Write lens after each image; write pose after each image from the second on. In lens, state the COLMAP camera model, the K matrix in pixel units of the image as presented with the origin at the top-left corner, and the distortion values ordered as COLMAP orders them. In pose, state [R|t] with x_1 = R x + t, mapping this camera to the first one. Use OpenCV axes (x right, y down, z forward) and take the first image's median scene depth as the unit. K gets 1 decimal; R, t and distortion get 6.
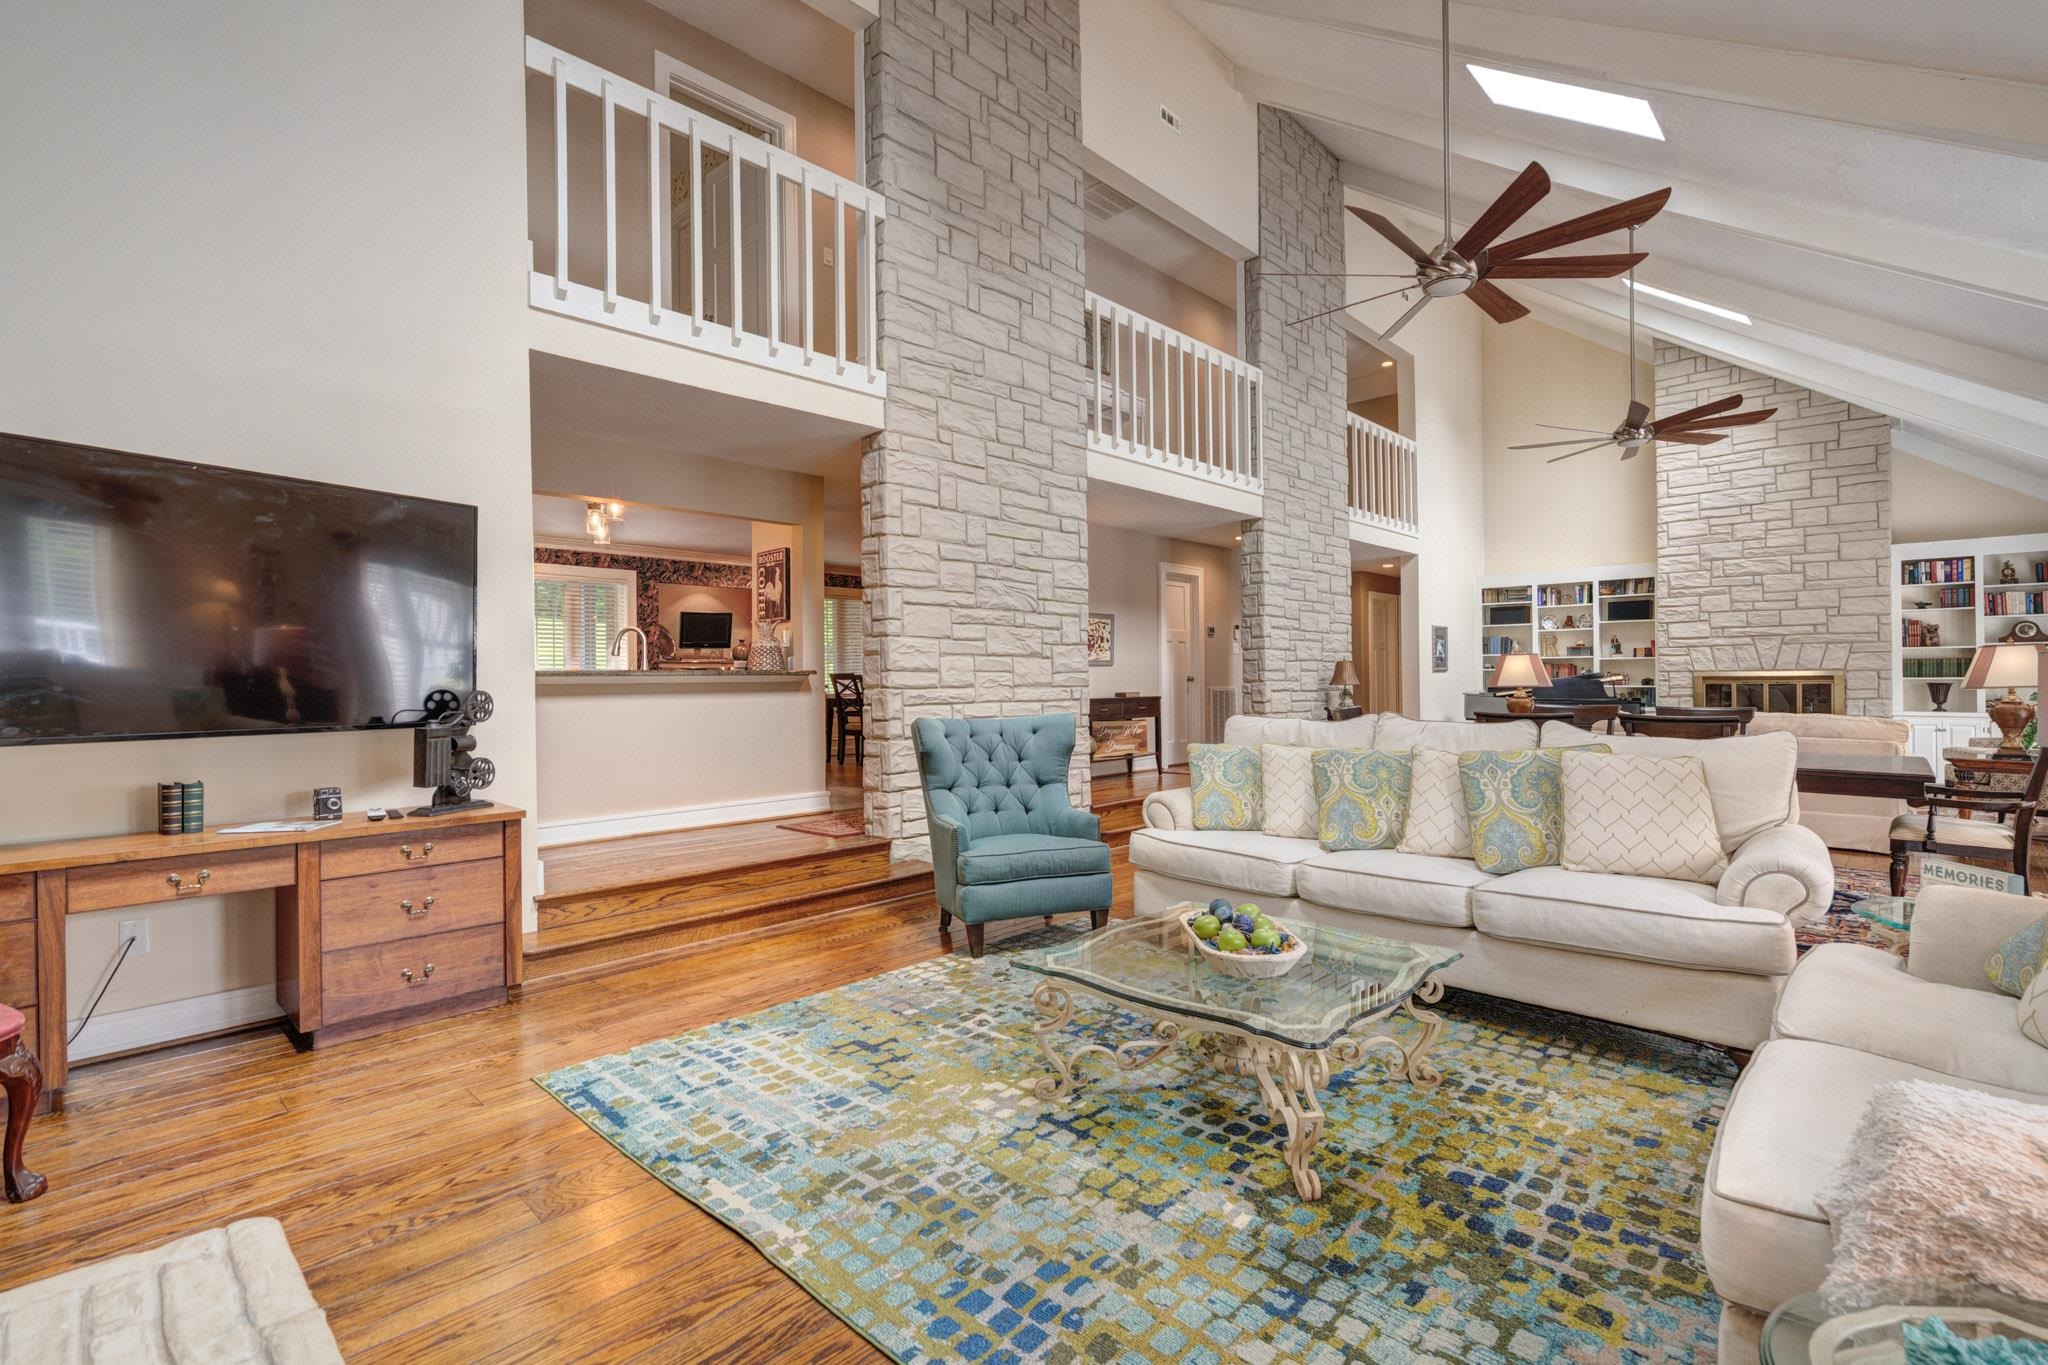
lens RADIAL K [[937.1, 0, 1021.3], [0, 937.1, 676.1], [0, 0, 1]] dist [-0.008473, 0.005080]
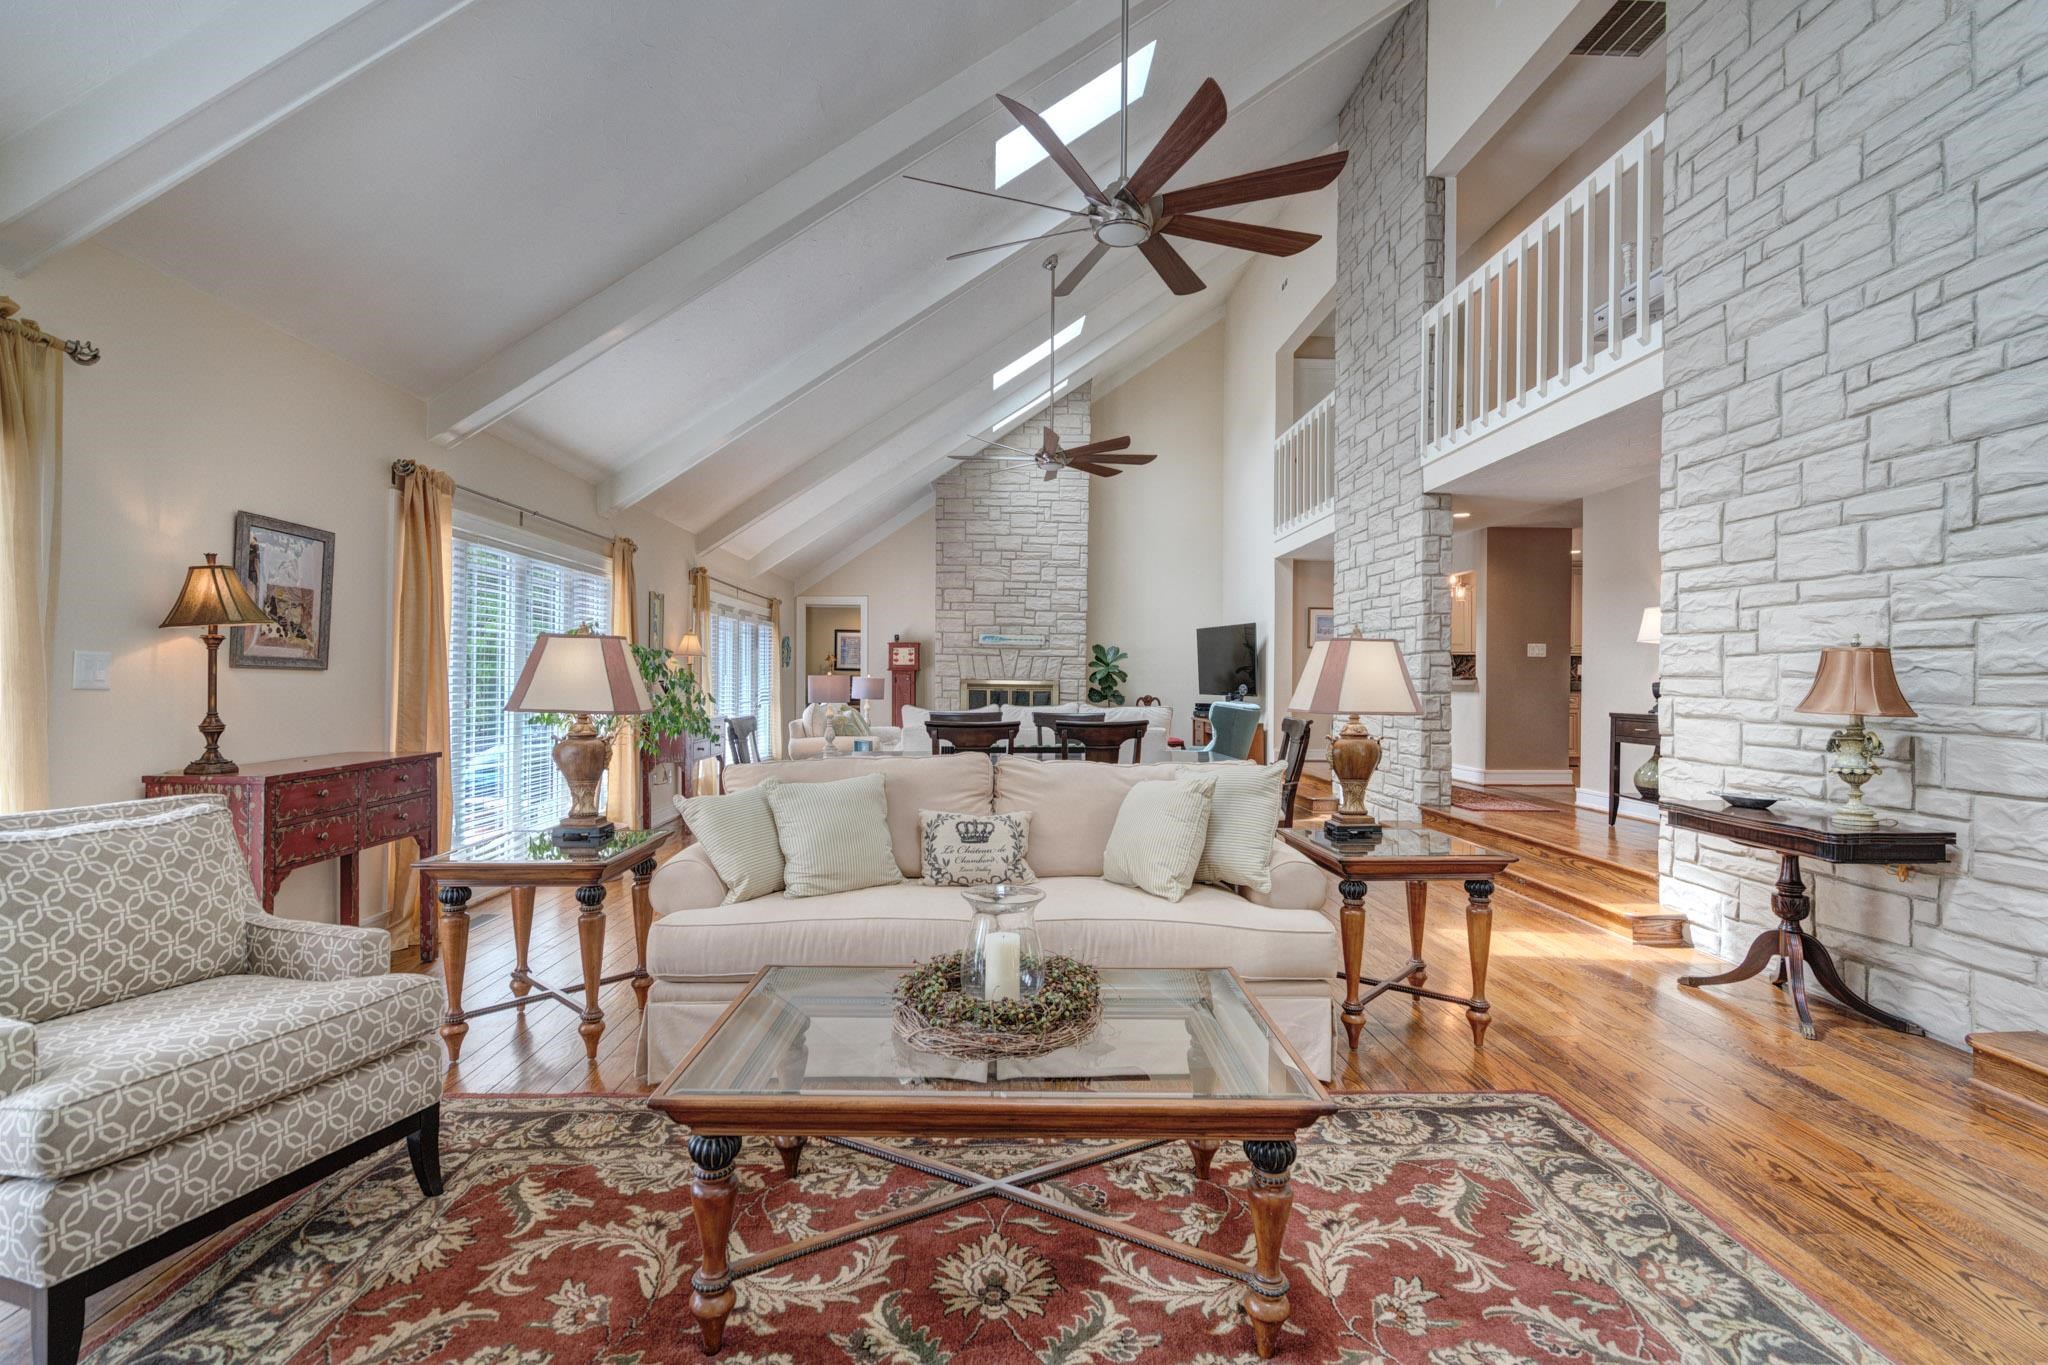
lens RADIAL K [[937.1, 0, 1020.5], [0, 937.1, 674.1], [0, 0, 1]] dist [-0.008473, 0.005080]
pose [[-0.699081, -0.001550, -0.715041, 0.789909], [0.000978, 0.999995, -0.003123, -0.005187], [0.715042, -0.002882, -0.699075, 0.979582]]
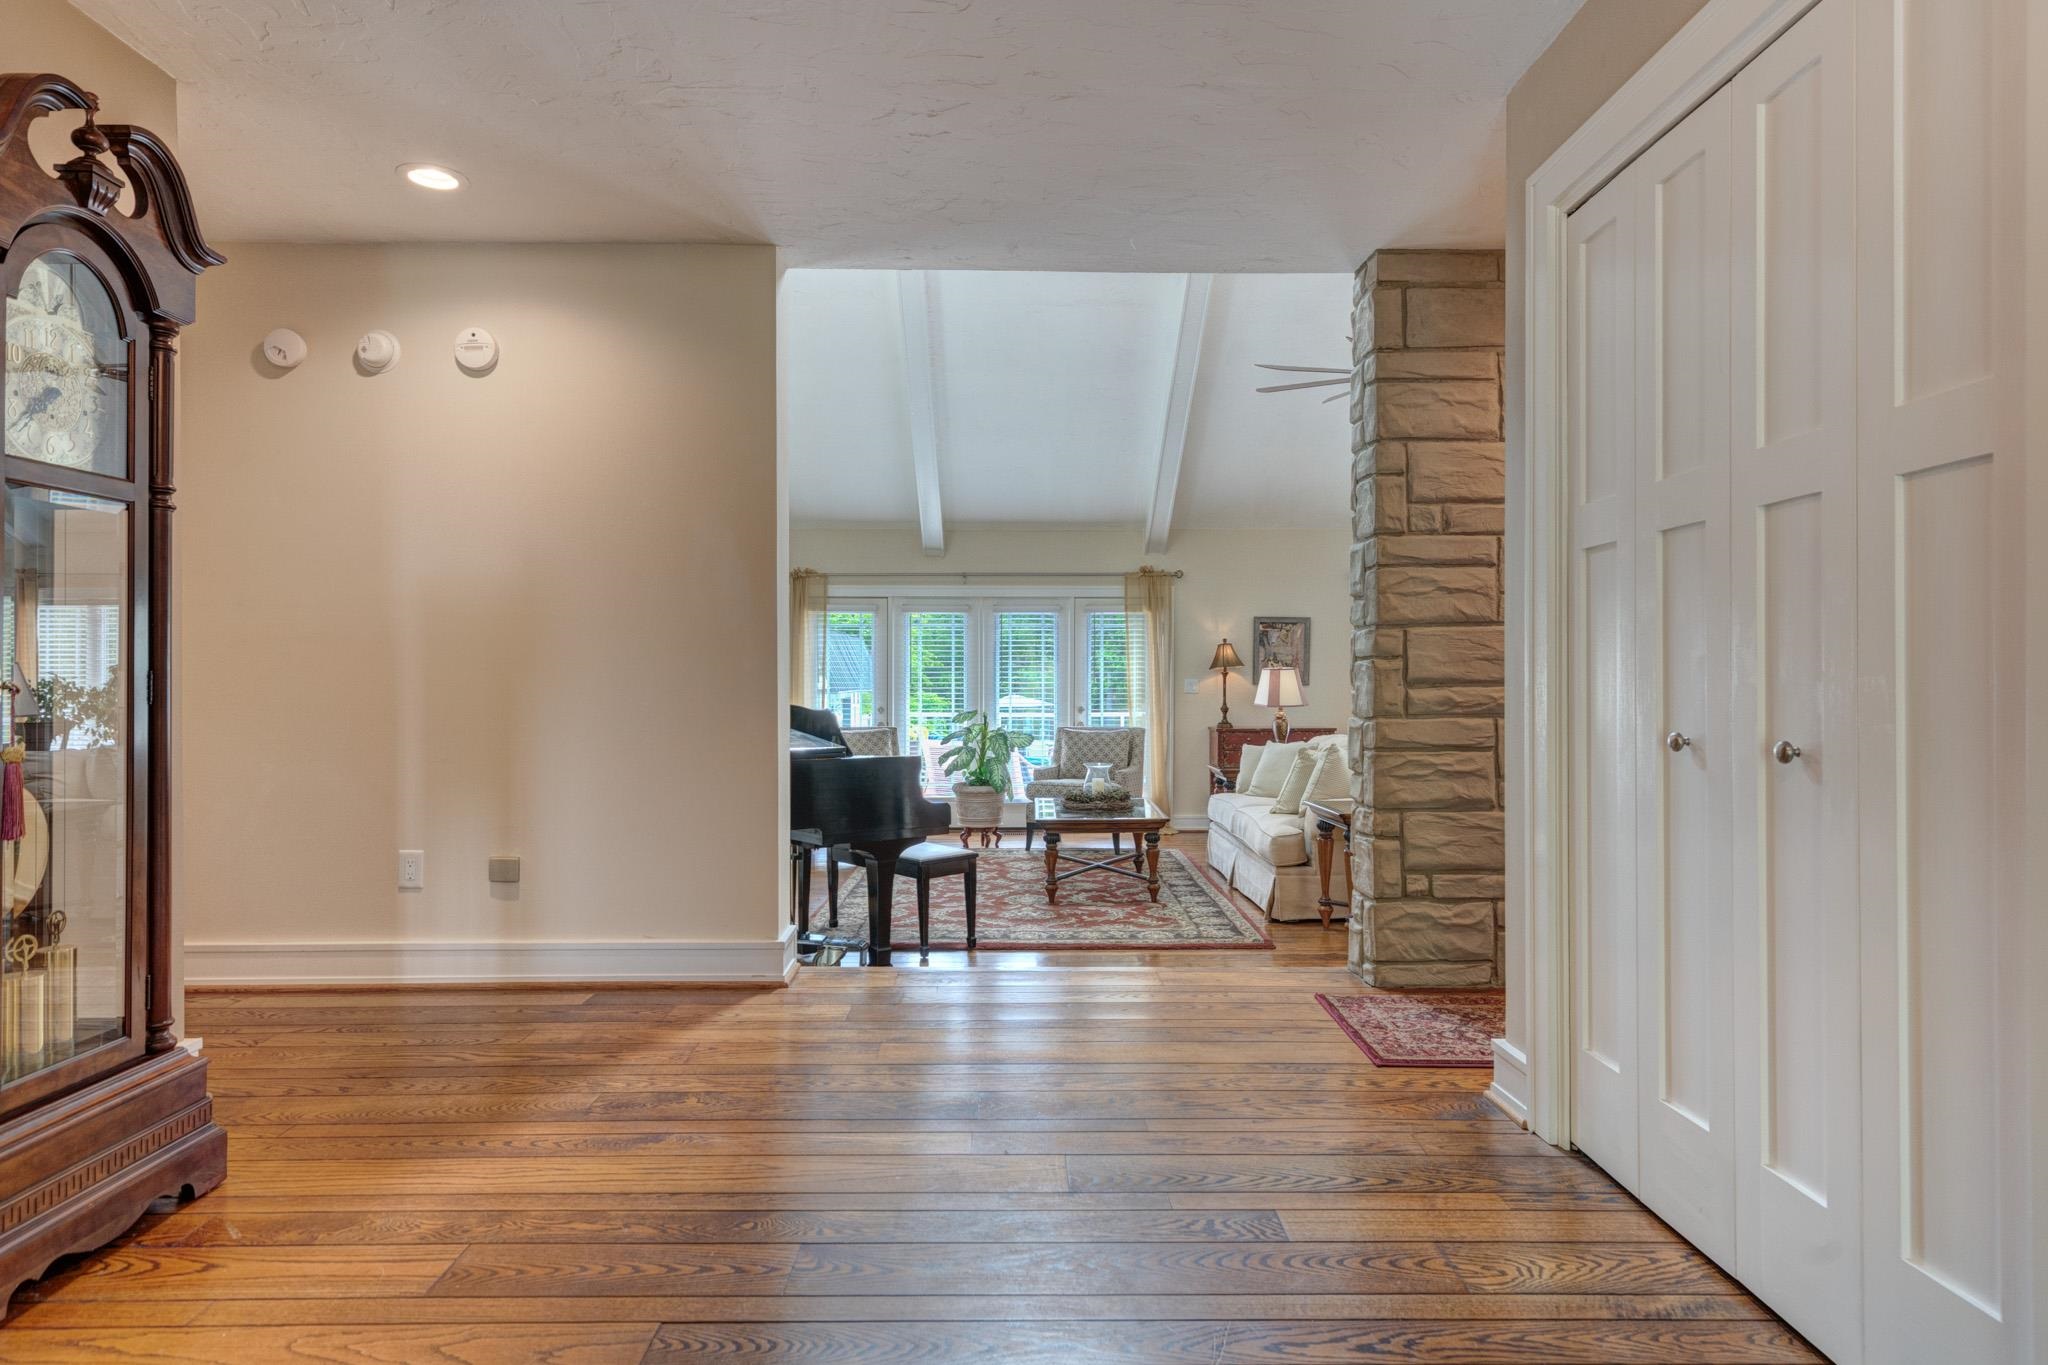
lens RADIAL K [[1157.1, 0, 1023.2], [0, 1157.1, 684.3], [0, 0, 1]] dist [0.000569, 0.000102]
pose [[-0.698084, 0.006150, 0.715990, 0.155843], [0.003847, 0.999981, -0.004838, -0.005038], [-0.716006, -0.000622, -0.698094, 1.377364]]
